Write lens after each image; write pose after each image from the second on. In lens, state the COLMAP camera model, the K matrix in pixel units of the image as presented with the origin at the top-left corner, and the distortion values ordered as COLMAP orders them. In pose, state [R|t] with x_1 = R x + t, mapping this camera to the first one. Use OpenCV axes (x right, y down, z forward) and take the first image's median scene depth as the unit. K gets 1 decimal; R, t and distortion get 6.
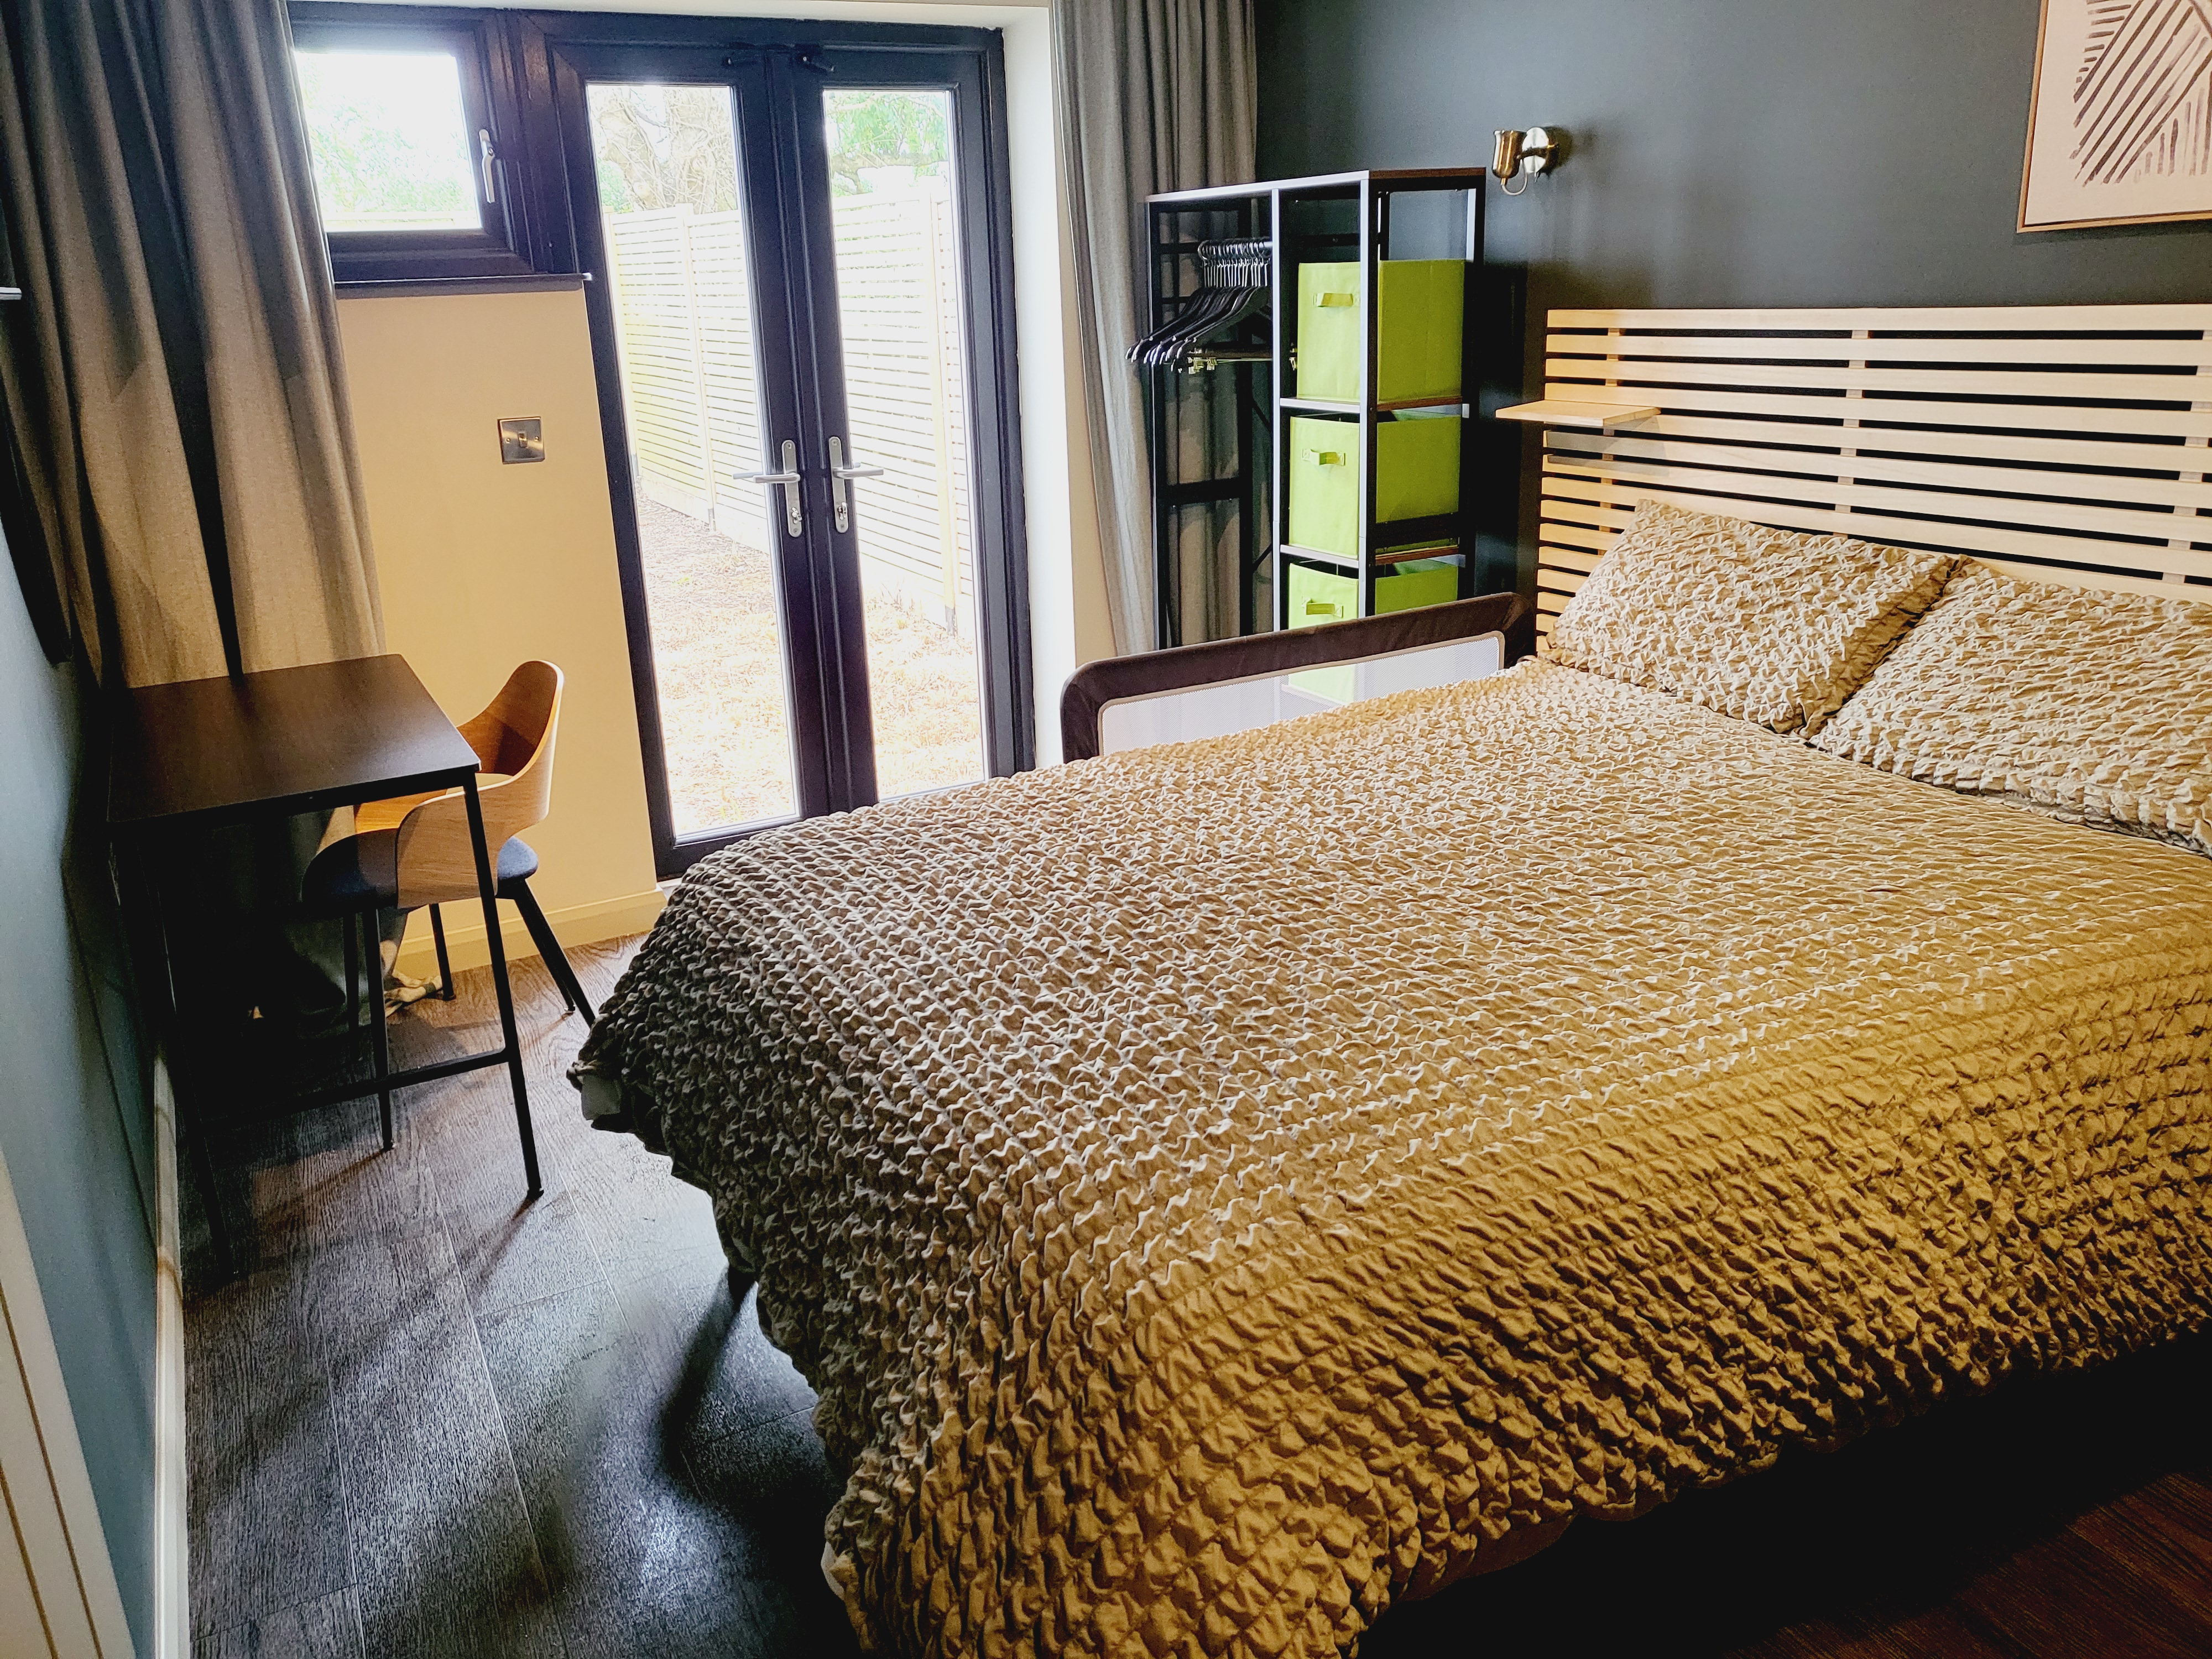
lens RADIAL K [[1677.8, 0, 1082.2], [0, 1677.8, 825.6], [0, 0, 1]] dist [-0.000357, 0.065497]
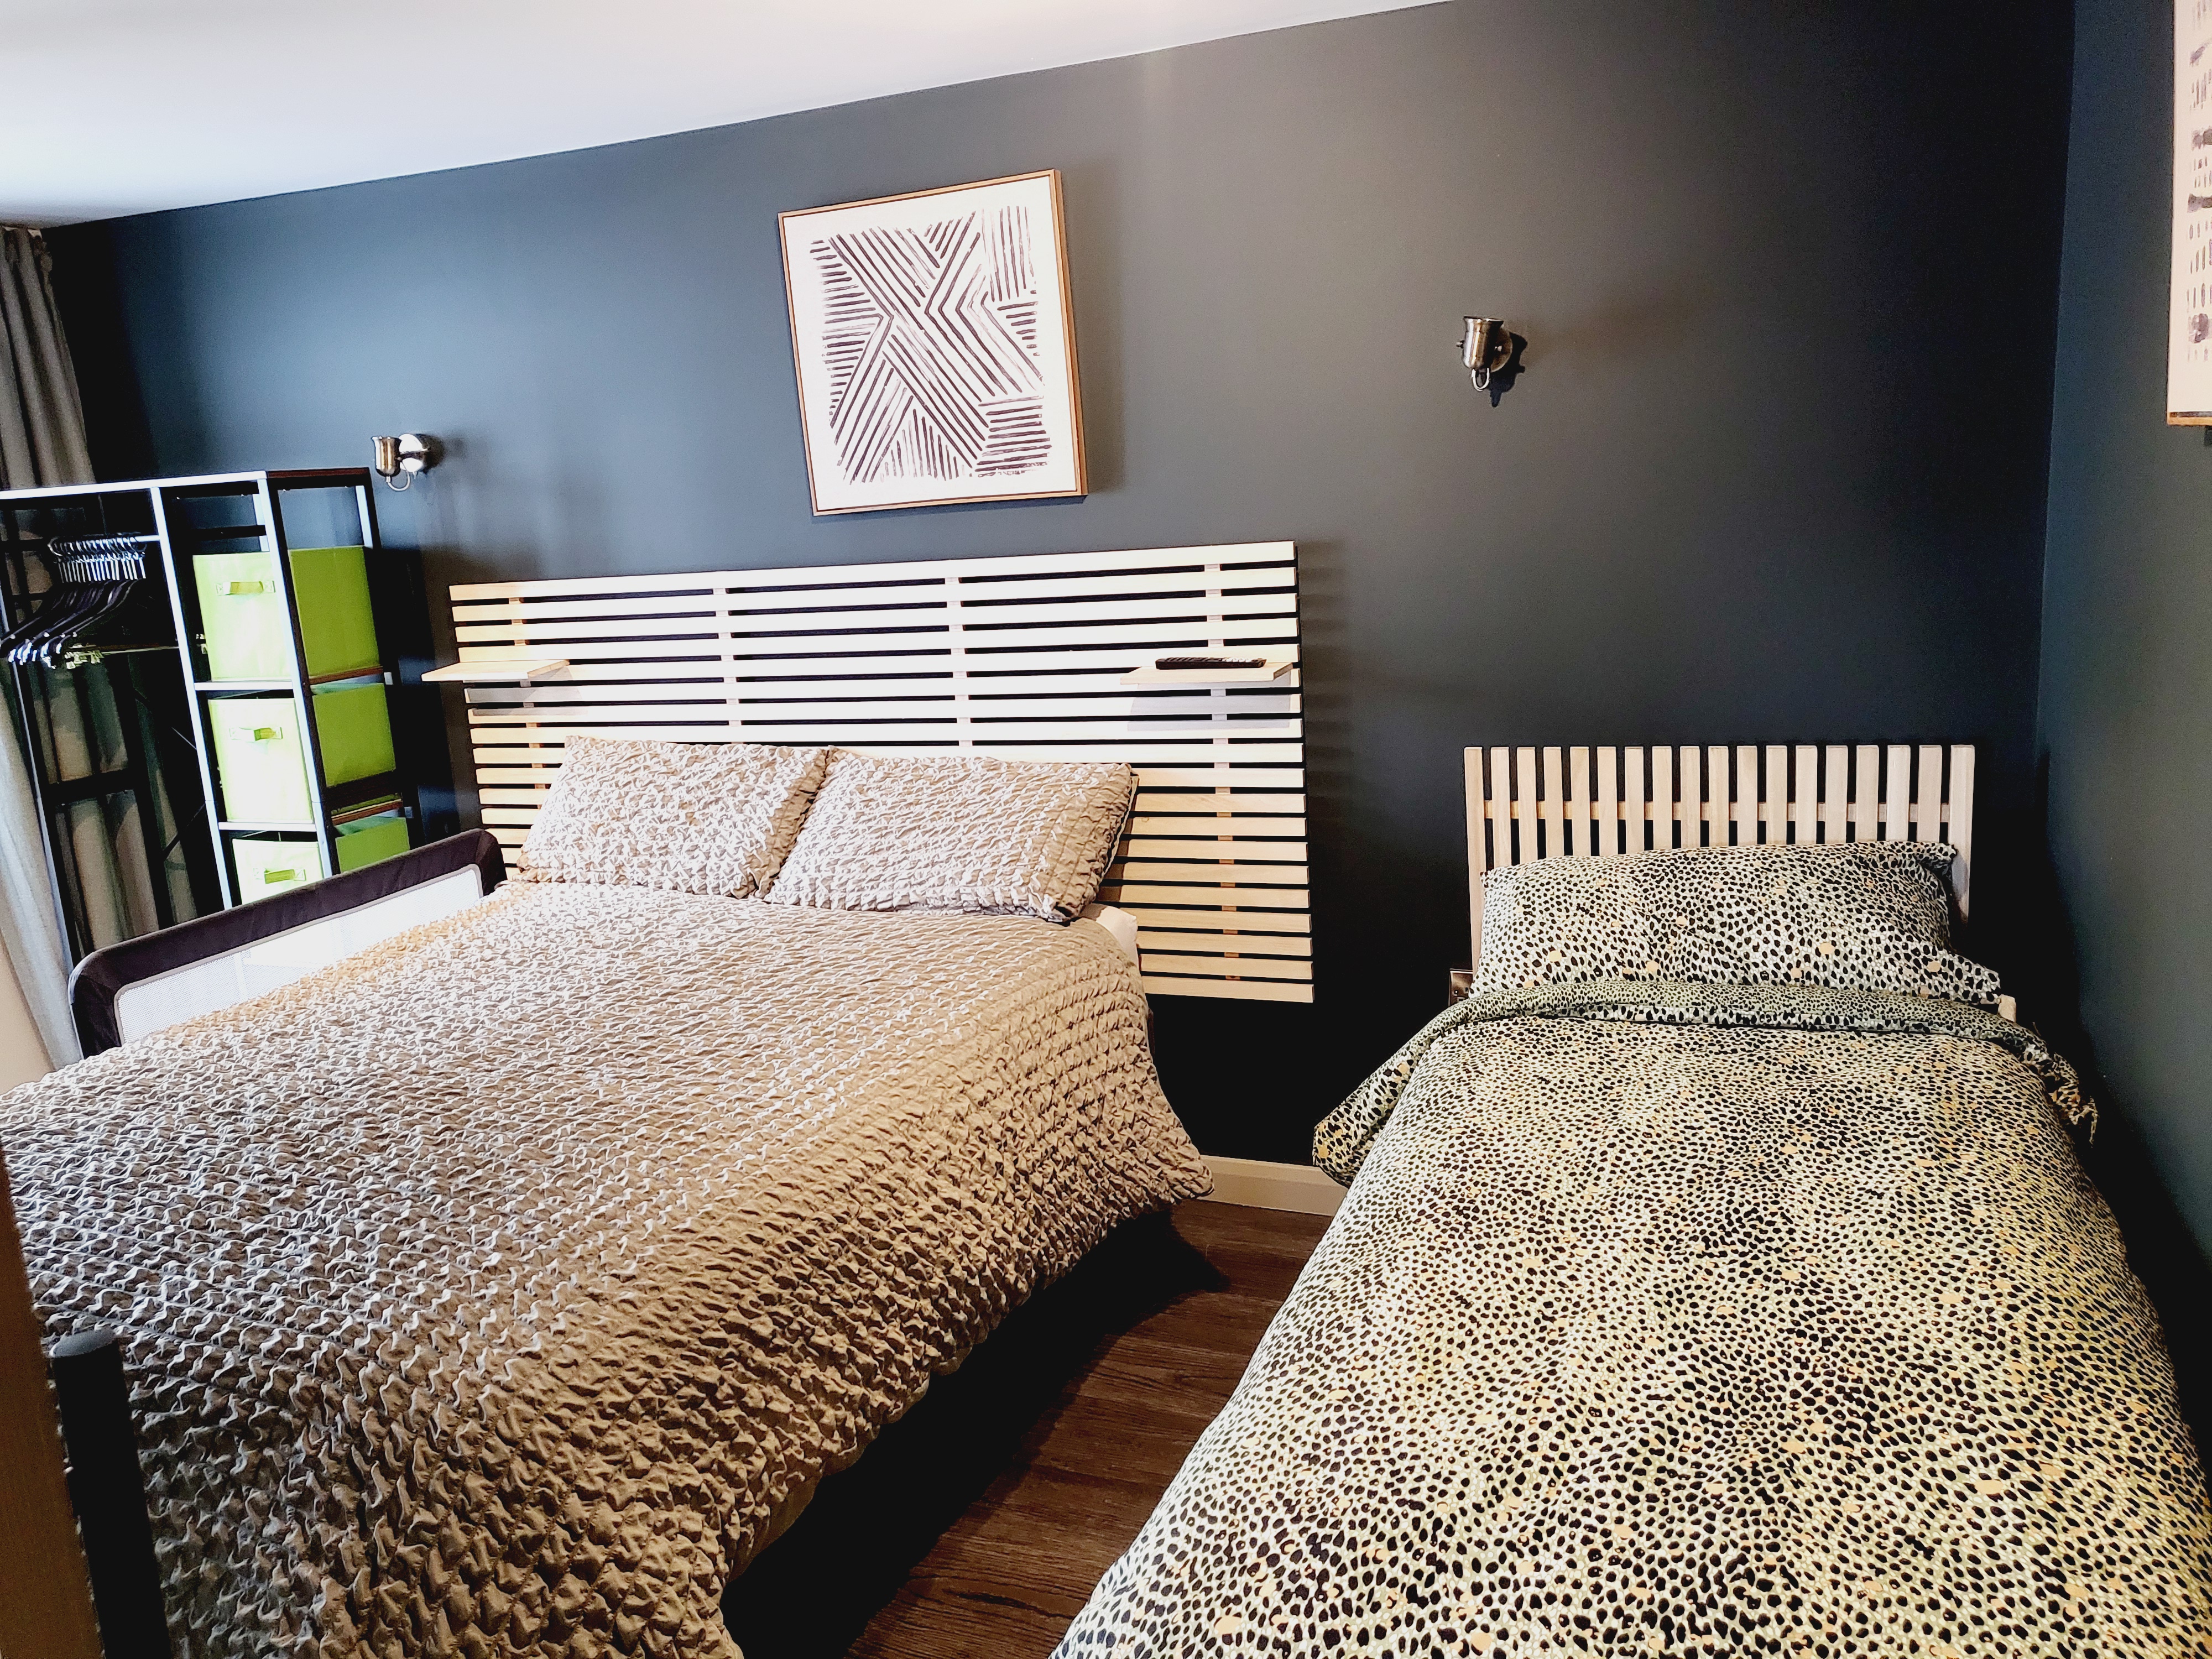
lens RADIAL K [[1677.8, 0, 1082.2], [0, 1677.8, 825.6], [0, 0, 1]] dist [-0.000357, 0.065497]
pose [[0.757575, -0.145376, 0.636354, -0.263945], [0.241039, 0.968286, -0.065748, 0.052505], [-0.606614, 0.203195, 0.768590, -0.187589]]
